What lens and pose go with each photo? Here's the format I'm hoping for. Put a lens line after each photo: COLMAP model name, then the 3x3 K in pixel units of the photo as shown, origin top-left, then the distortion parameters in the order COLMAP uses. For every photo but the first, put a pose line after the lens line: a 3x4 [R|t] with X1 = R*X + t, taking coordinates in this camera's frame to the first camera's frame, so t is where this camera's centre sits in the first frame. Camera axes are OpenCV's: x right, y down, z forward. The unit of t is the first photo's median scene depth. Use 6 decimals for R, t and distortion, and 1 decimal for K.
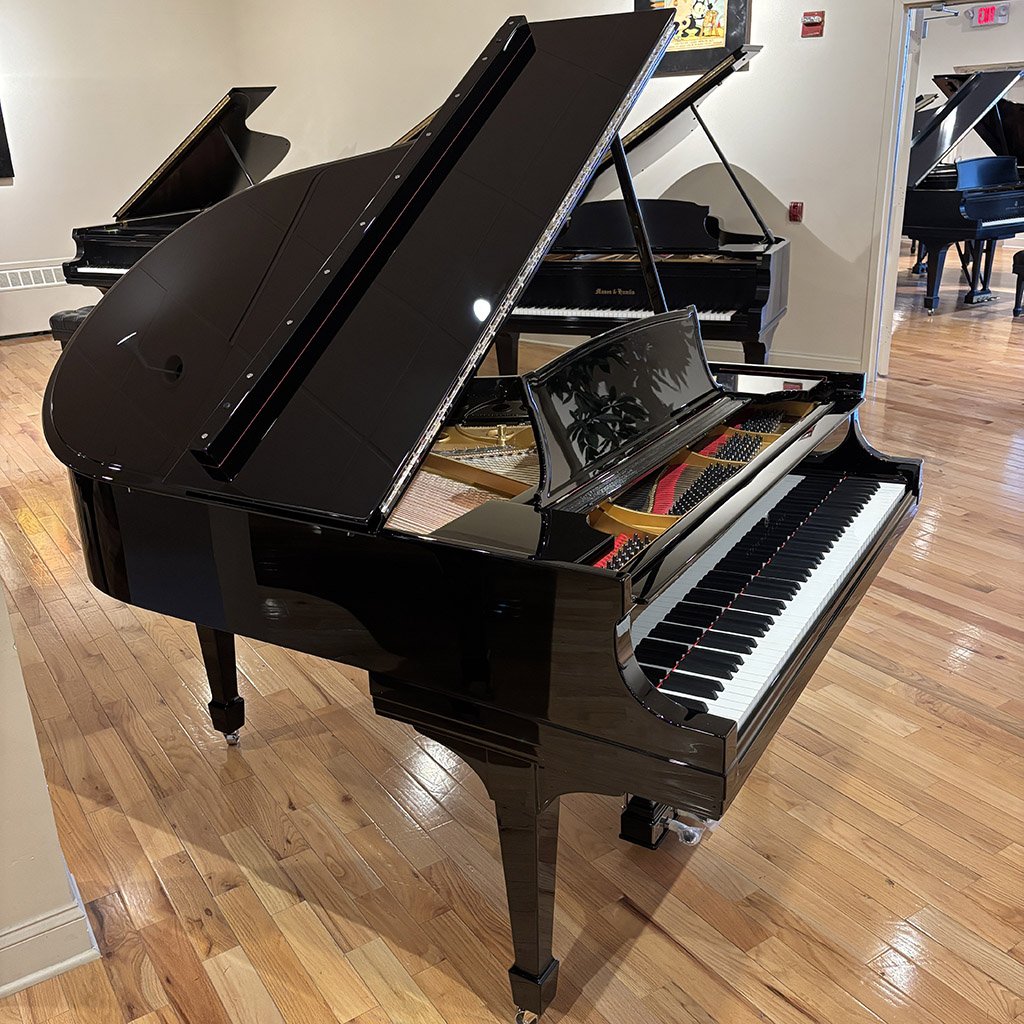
lens RADIAL K [[1057.3, 0, 480.7], [0, 1057.3, 517.2], [0, 0, 1]] dist [-0.220859, 0.421111]
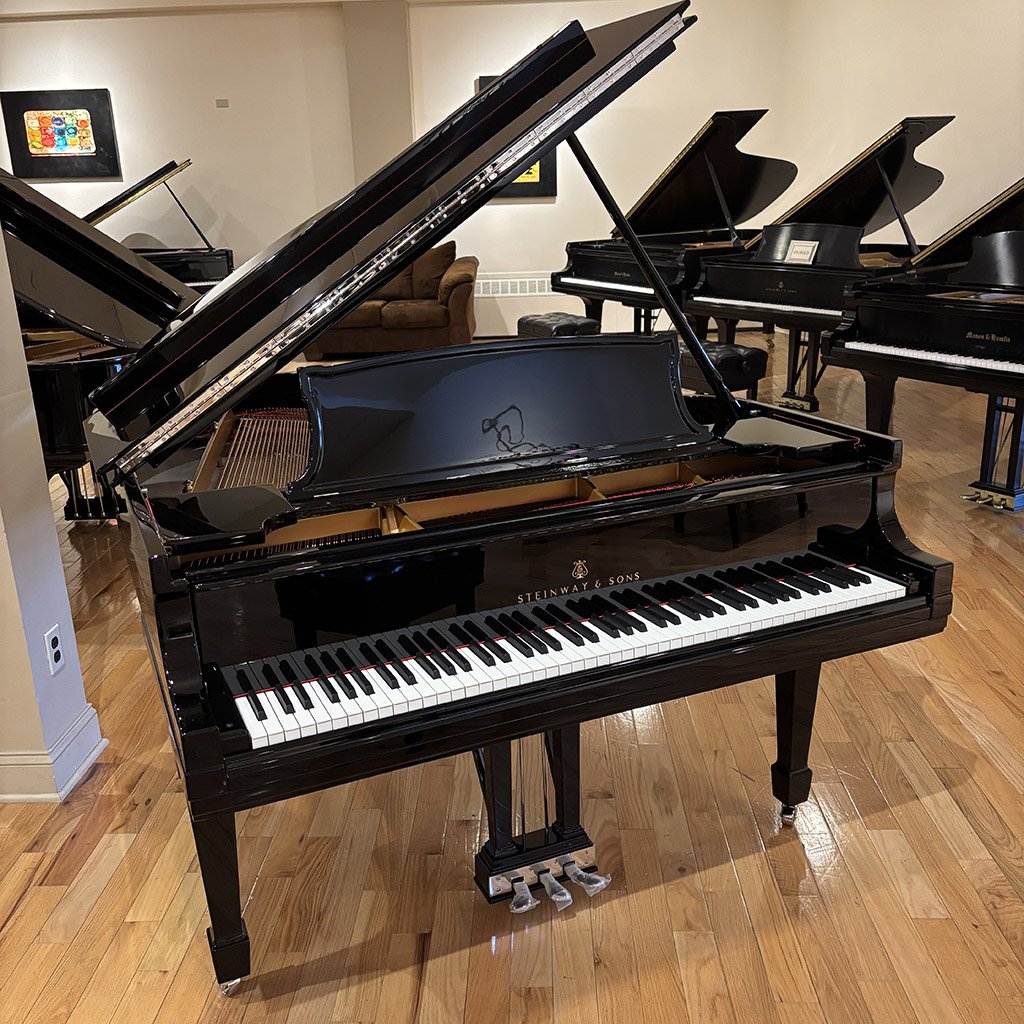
lens RADIAL K [[1057.3, 0, 480.7], [0, 1057.3, 517.2], [0, 0, 1]] dist [-0.220859, 0.421111]
pose [[0.810860, 0.176620, -0.557953, 0.198881], [-0.193350, 0.980688, 0.029446, -0.012576], [0.552379, 0.084004, 0.829350, 0.067485]]
